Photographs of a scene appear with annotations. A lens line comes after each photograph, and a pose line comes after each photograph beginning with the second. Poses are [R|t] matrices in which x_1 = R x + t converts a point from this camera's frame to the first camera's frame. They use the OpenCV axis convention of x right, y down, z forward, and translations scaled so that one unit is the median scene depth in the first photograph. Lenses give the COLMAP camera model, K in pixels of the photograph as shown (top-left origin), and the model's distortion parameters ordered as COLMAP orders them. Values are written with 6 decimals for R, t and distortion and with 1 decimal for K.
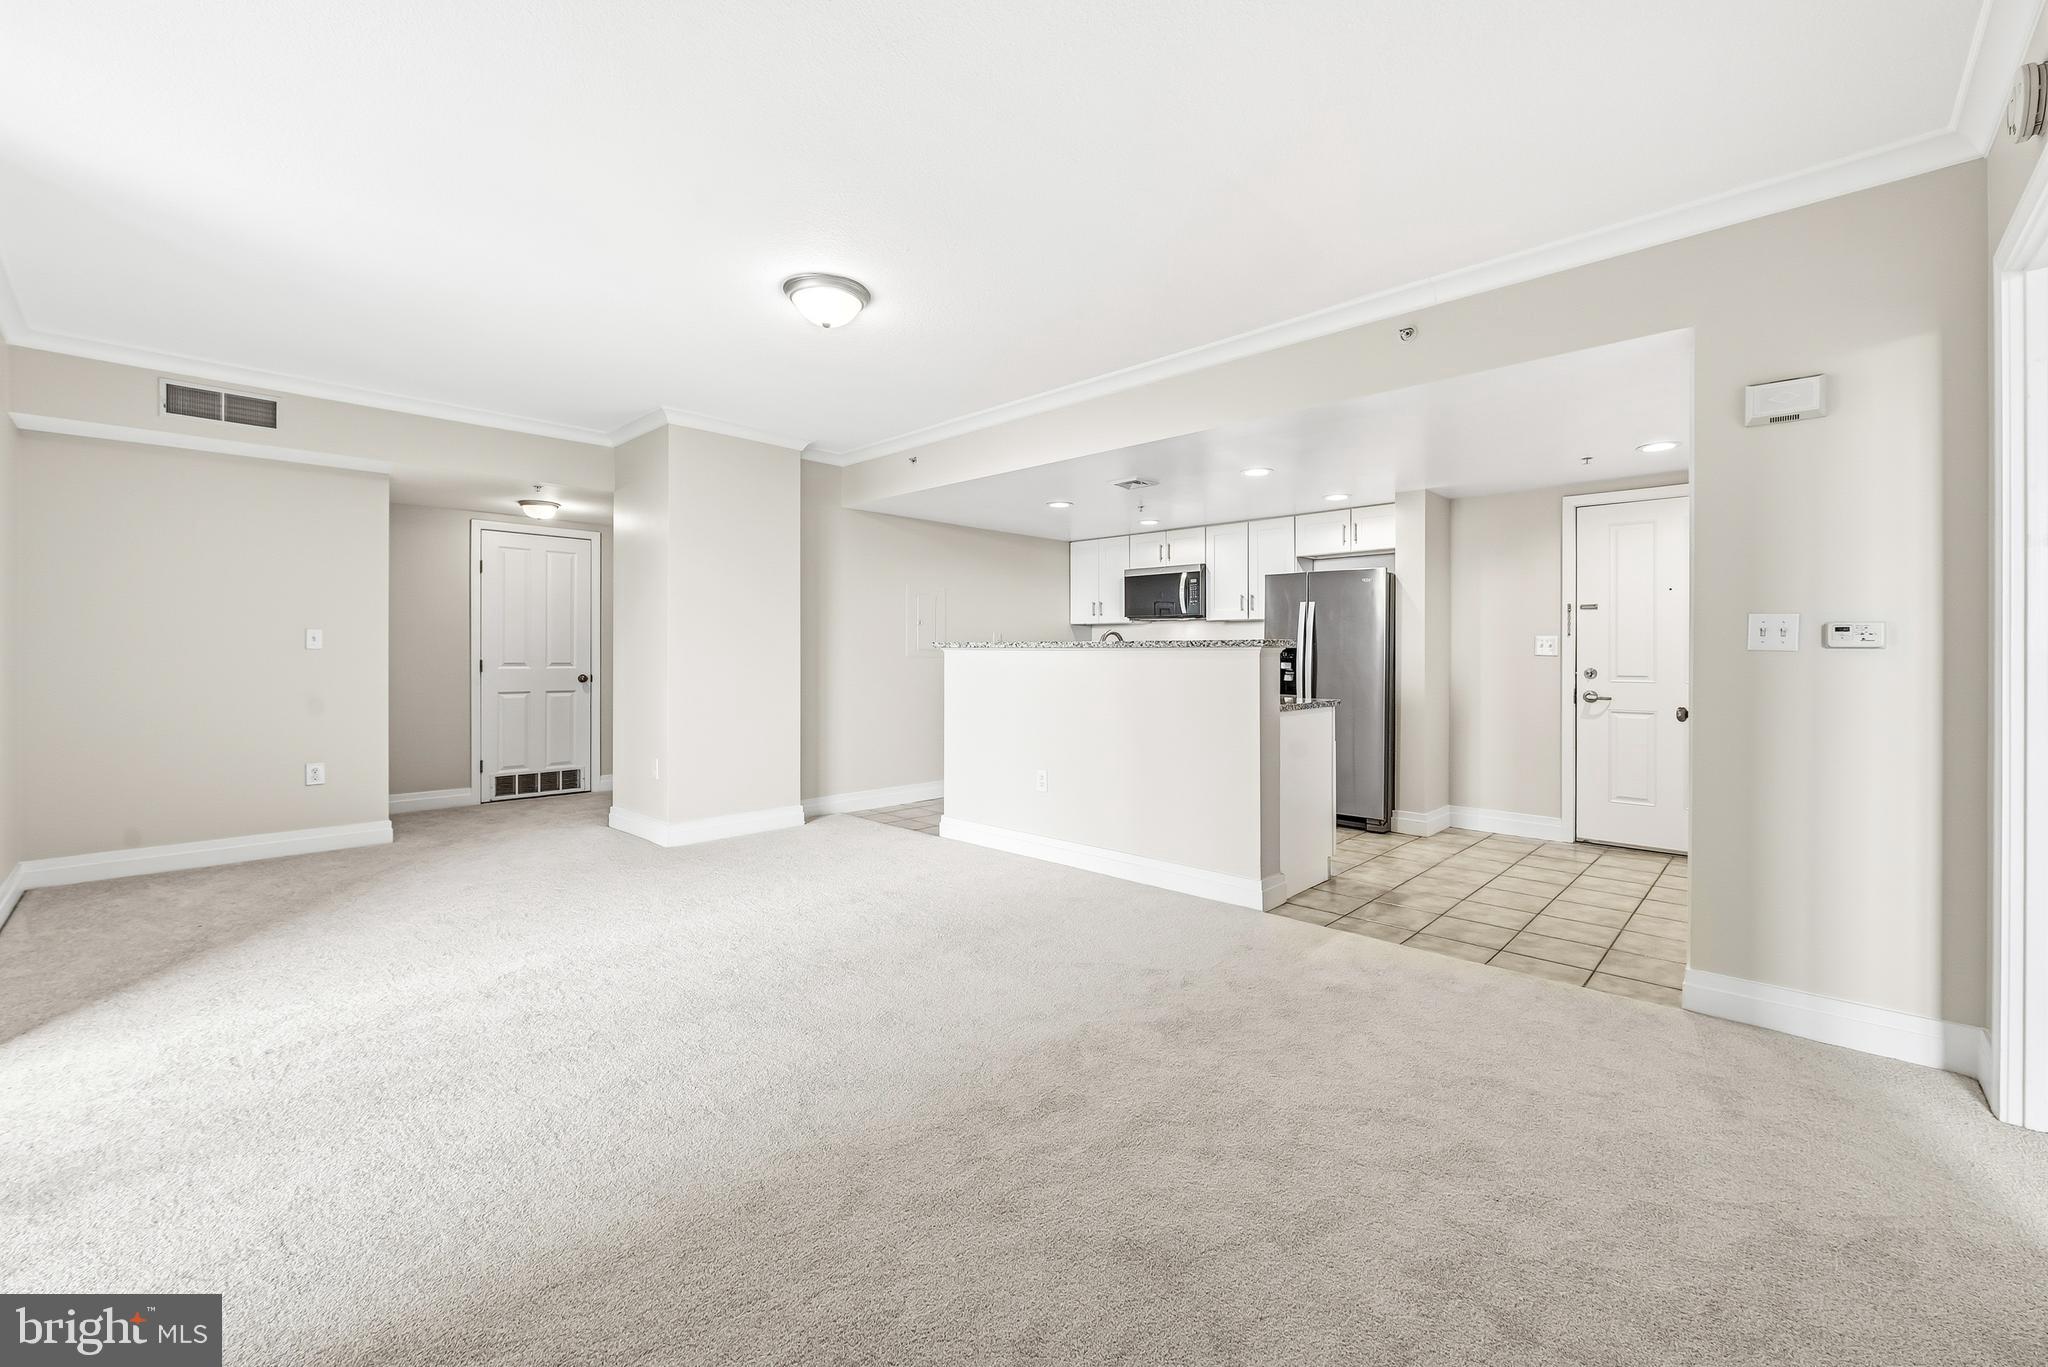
lens RADIAL K [[816.8, 0, 1038.5], [0, 816.8, 652.7], [0, 0, 1]] dist [-0.005241, -0.001072]
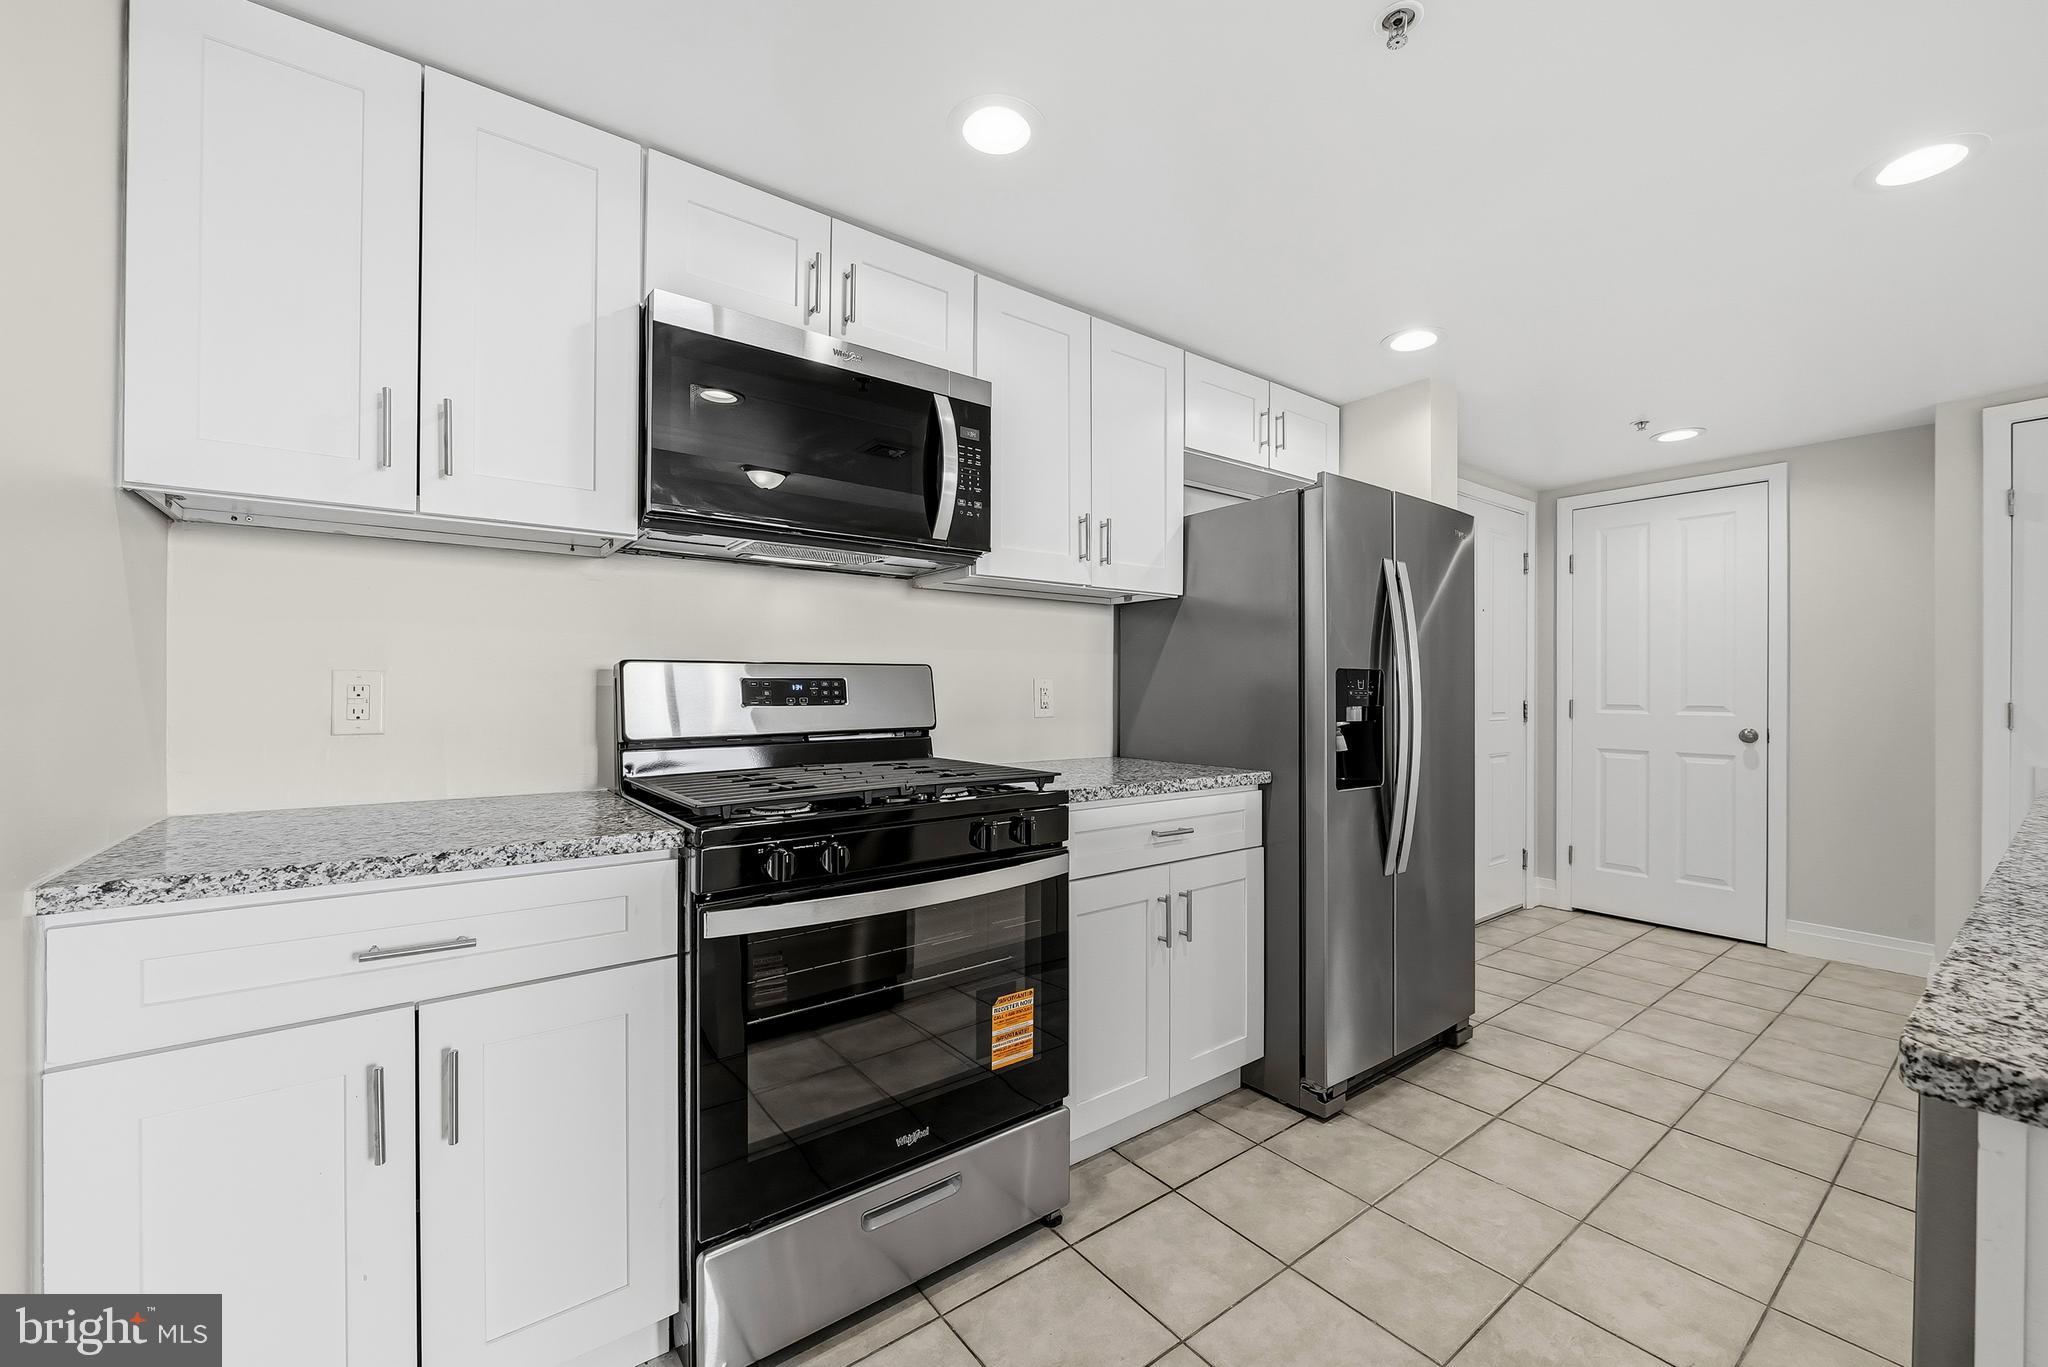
lens RADIAL K [[816.8, 0, 1018.5], [0, 816.8, 681.5], [0, 0, 1]] dist [-0.005241, -0.001072]
pose [[0.159033, 0.004859, 0.987261, -0.128484], [-0.005992, 0.999974, -0.003957, 0.002730], [-0.987255, -0.005287, 0.159058, 1.246944]]
